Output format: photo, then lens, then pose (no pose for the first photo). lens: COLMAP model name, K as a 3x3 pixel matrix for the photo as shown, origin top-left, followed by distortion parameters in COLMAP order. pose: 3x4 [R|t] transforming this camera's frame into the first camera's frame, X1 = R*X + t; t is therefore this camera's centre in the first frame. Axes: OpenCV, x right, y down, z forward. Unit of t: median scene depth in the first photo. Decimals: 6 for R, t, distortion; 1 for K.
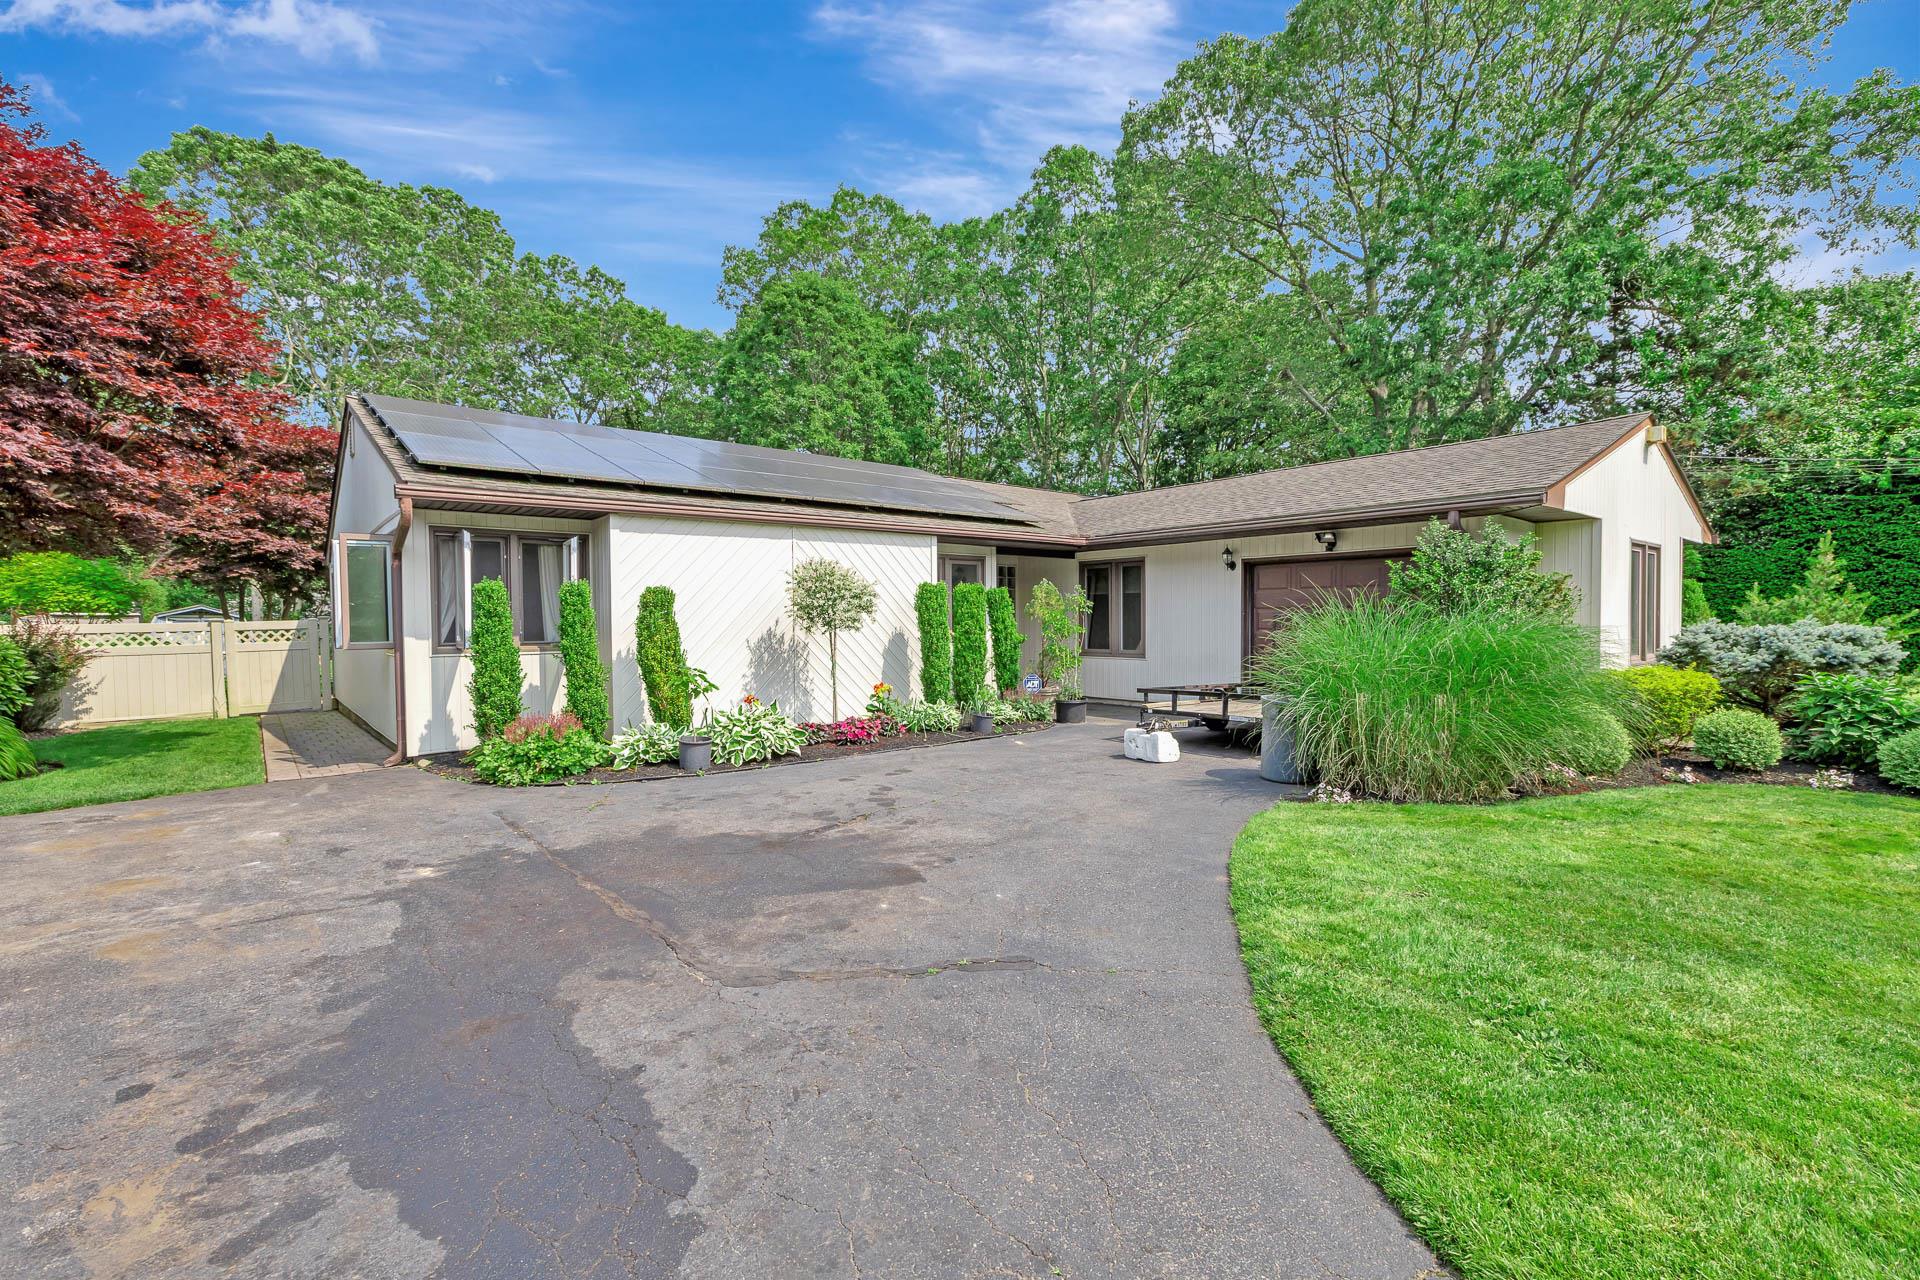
lens RADIAL K [[865.3, 0, 962.2], [0, 865.3, 642.3], [0, 0, 1]] dist [0.003760, 0.001094]
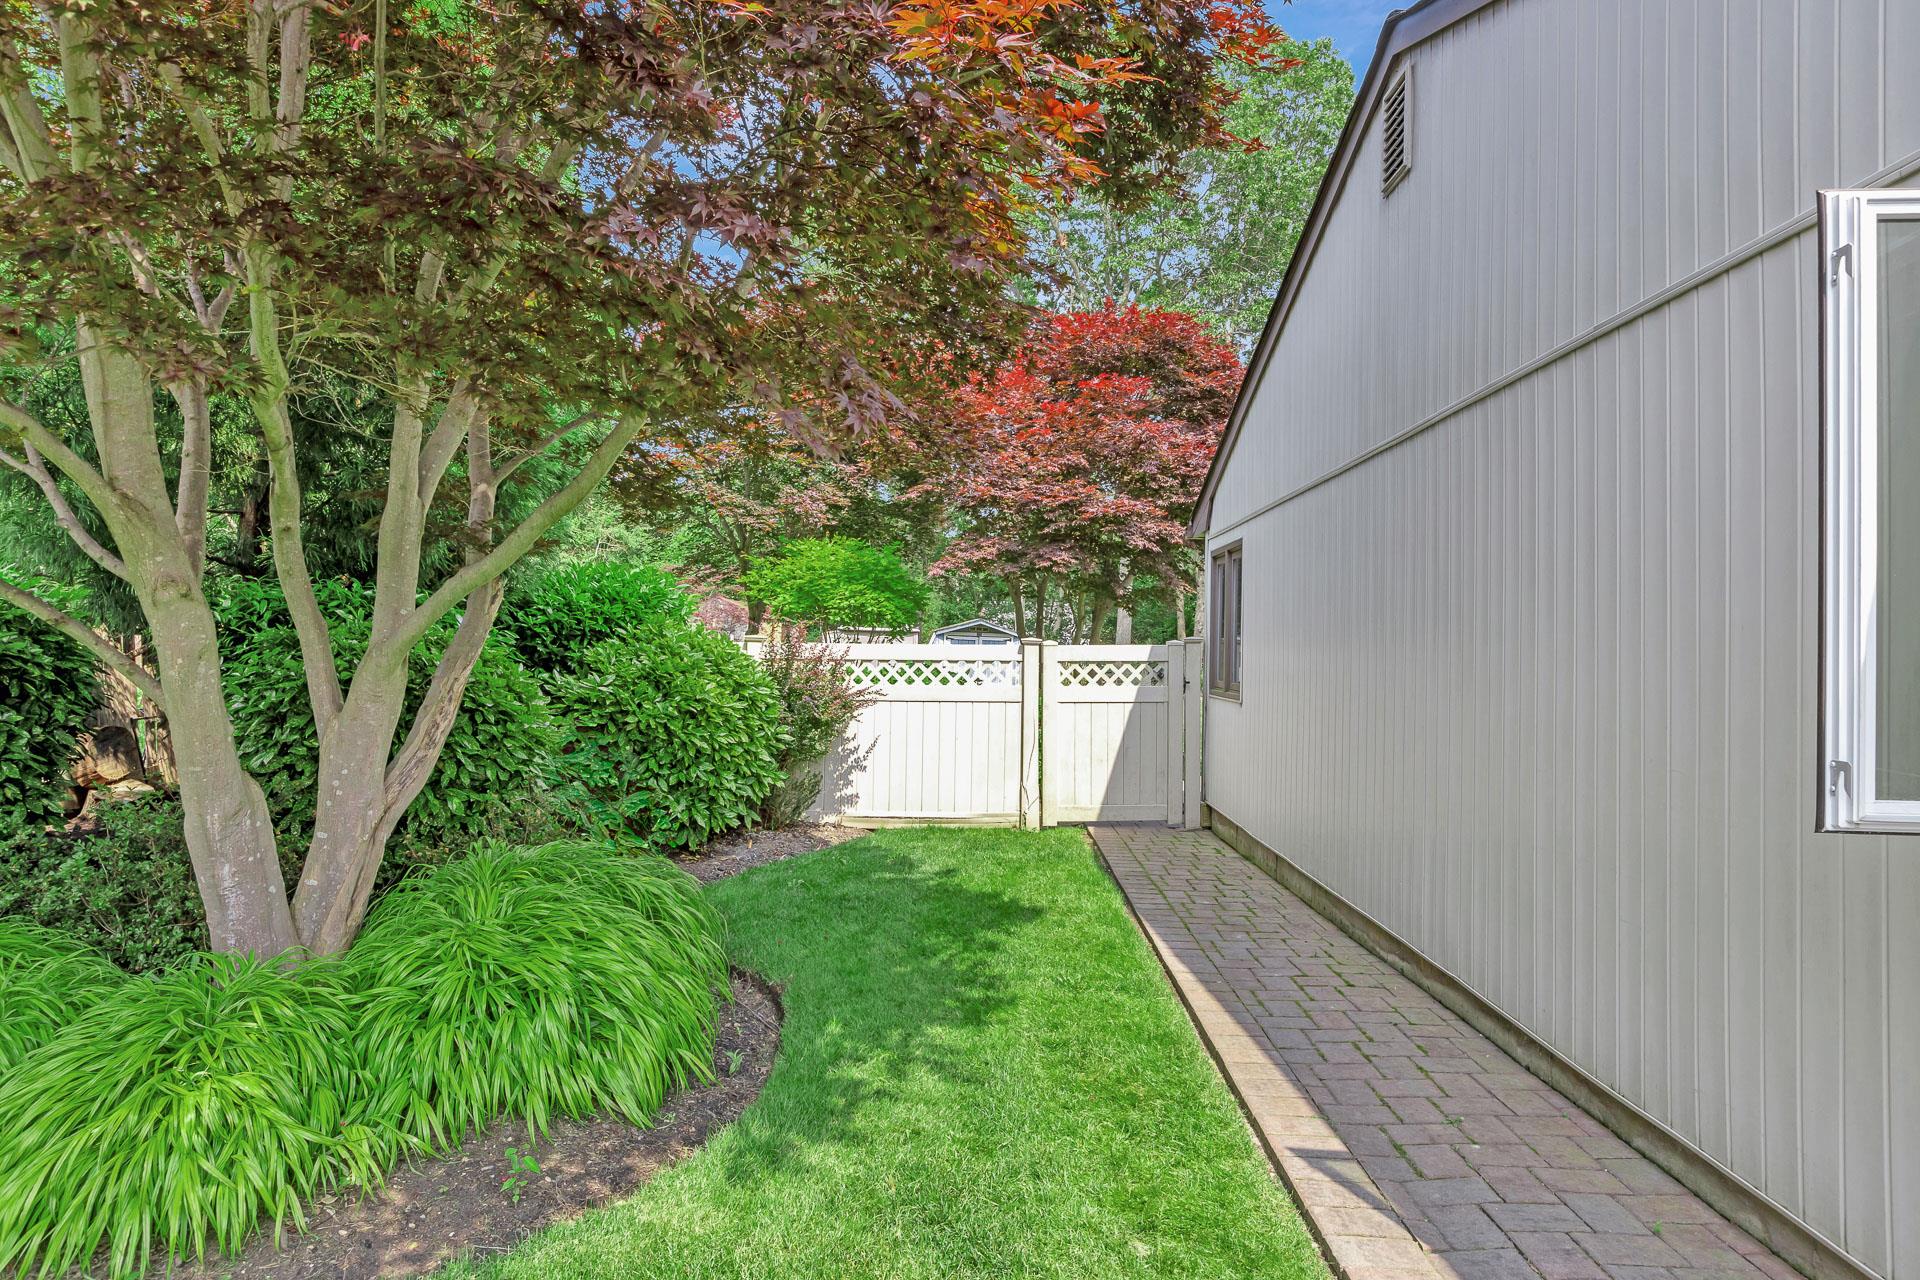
lens RADIAL K [[1105.6, 0, 952.1], [0, 1105.6, 641.2], [0, 0, 1]] dist [-0.008518, 0.003787]
pose [[0.751229, 0.021869, -0.659679, -0.568451], [-0.044410, 0.998861, -0.017460, -0.014552], [0.658545, 0.042413, 0.751345, 0.582054]]
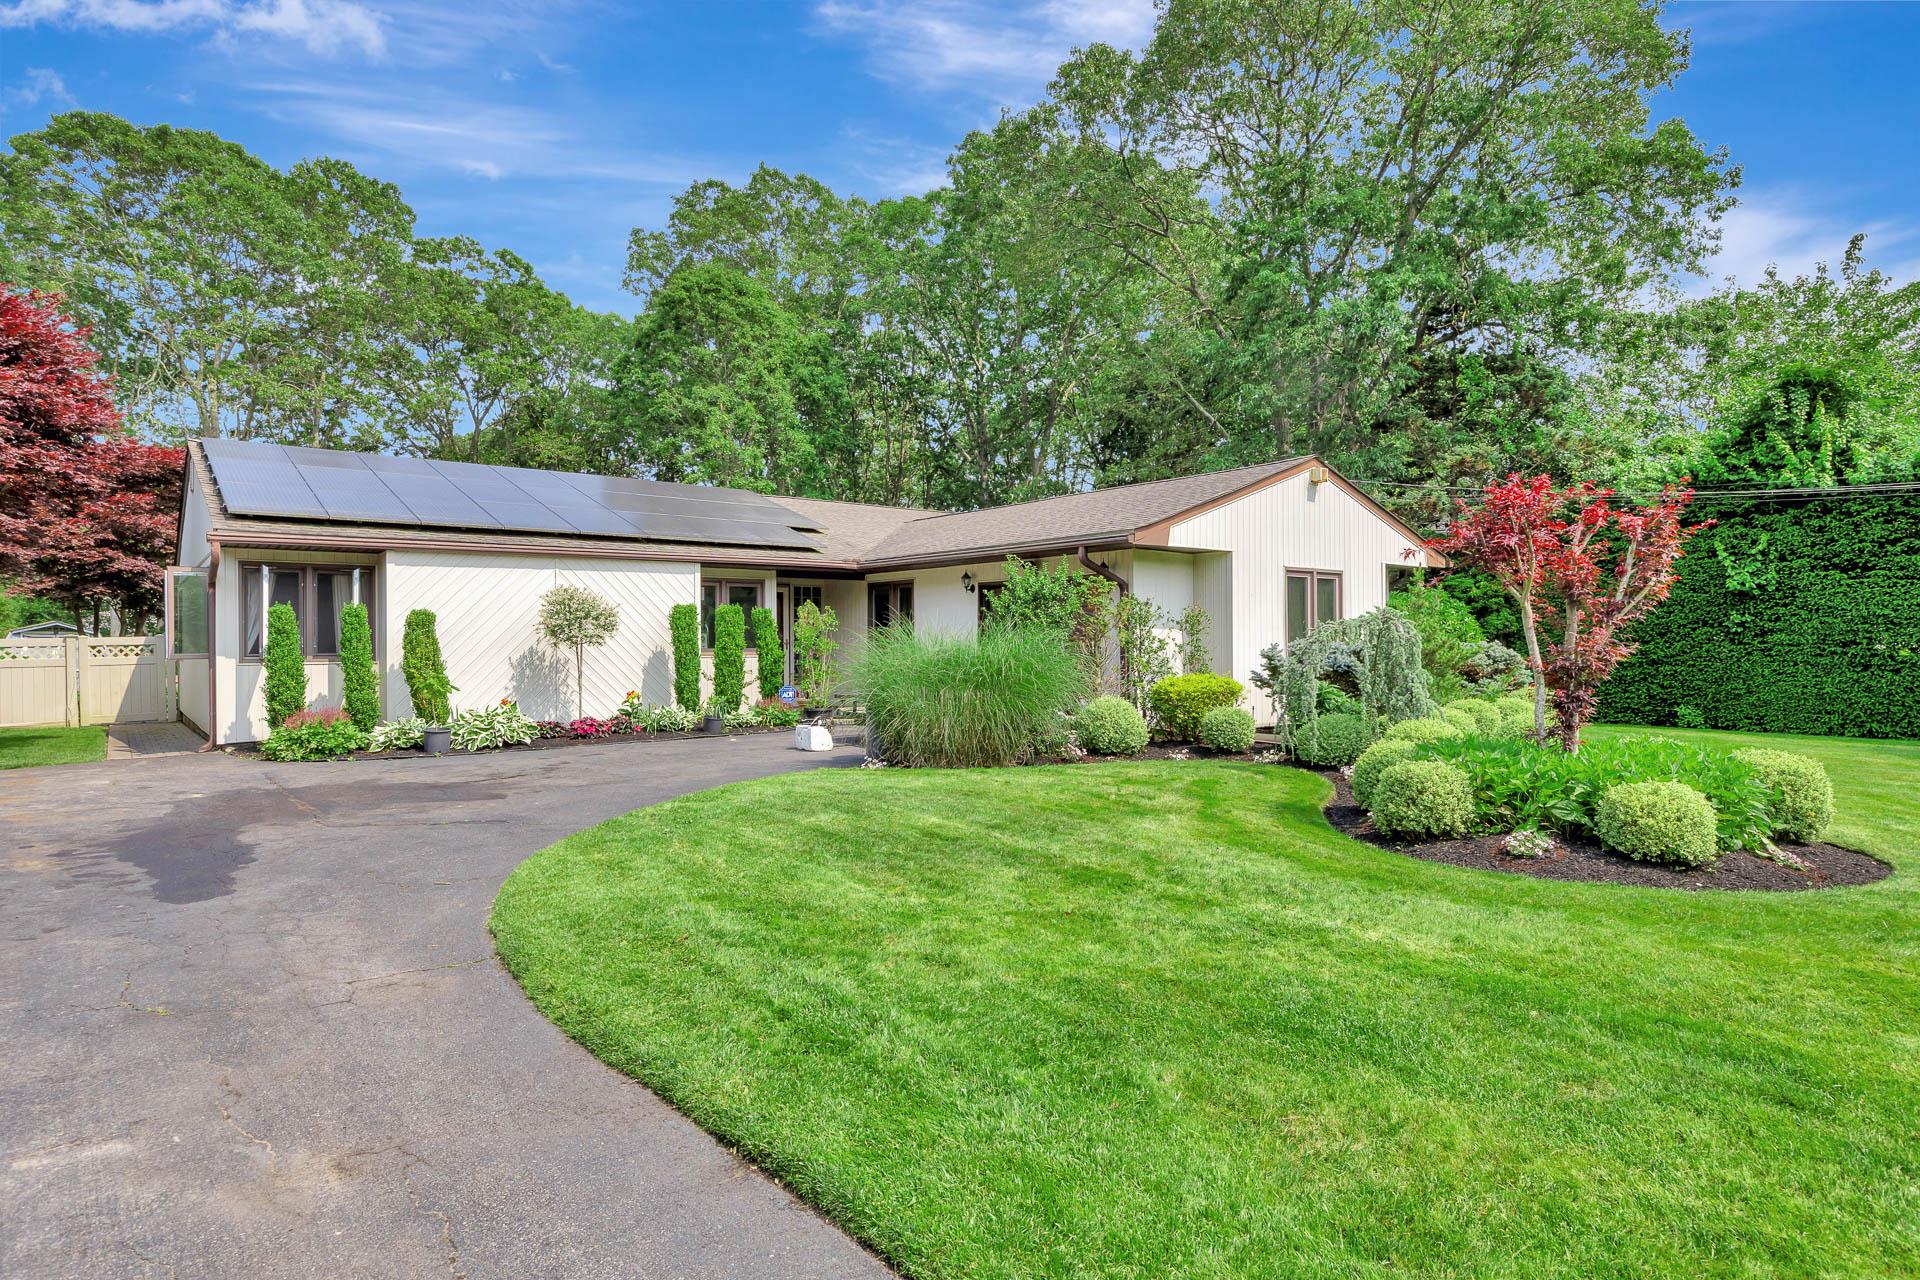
lens RADIAL K [[1059.4, 0, 960.7], [0, 1059.4, 640.8], [0, 0, 1]] dist [0.008067, -0.001154]
pose [[0.999885, 0.001965, -0.015016, 0.335389], [-0.002322, 0.999713, -0.023834, 0.011429], [0.014965, 0.023866, 0.999603, -0.383945]]
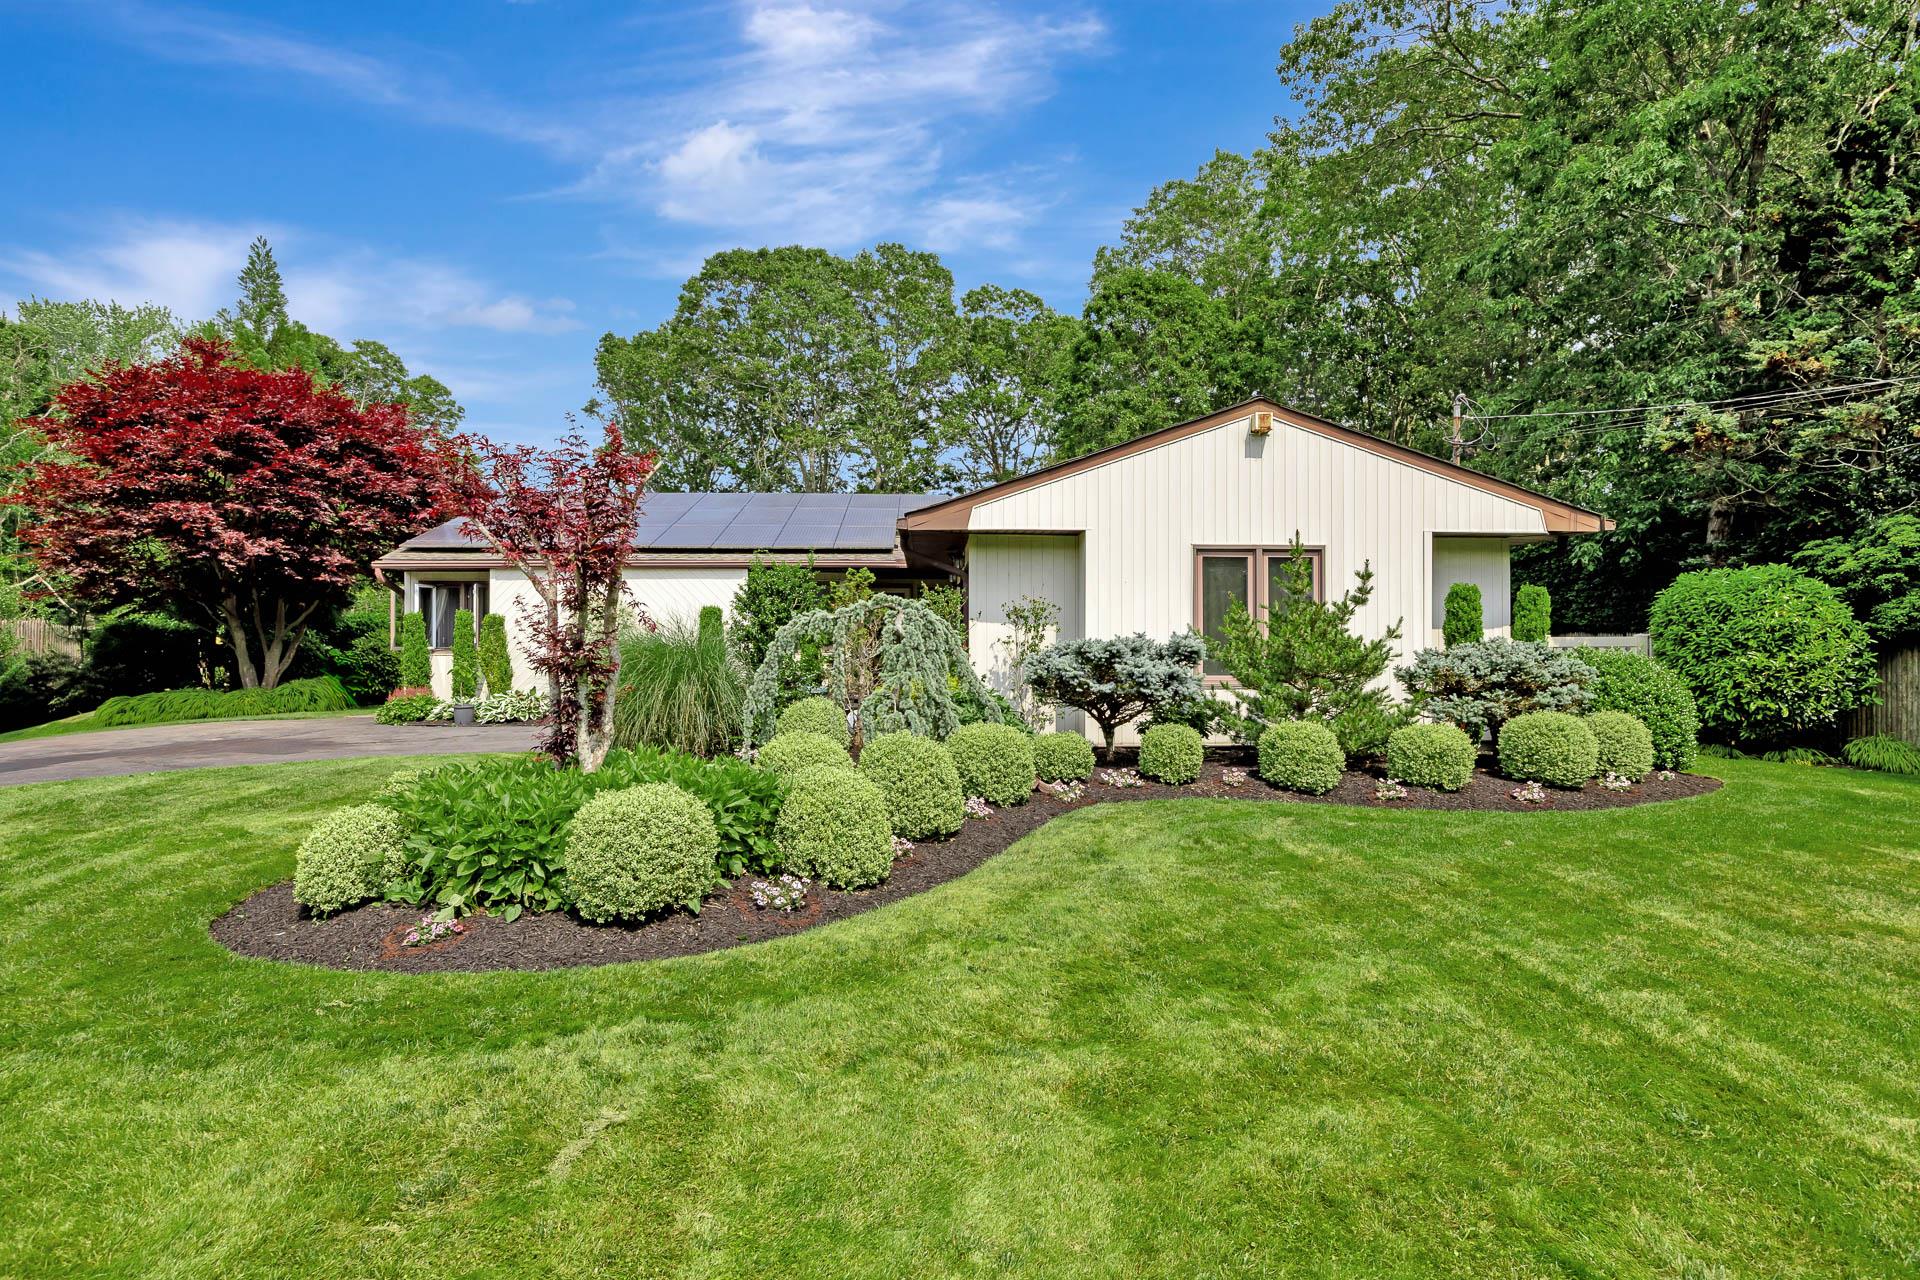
lens RADIAL K [[1059.4, 0, 970.9], [0, 1059.4, 649.0], [0, 0, 1]] dist [0.008067, -0.001154]
pose [[0.794388, 0.008467, -0.607351, 1.173095], [-0.019853, 0.999731, -0.012030, 0.005704], [0.607085, 0.021615, 0.794343, -0.022384]]
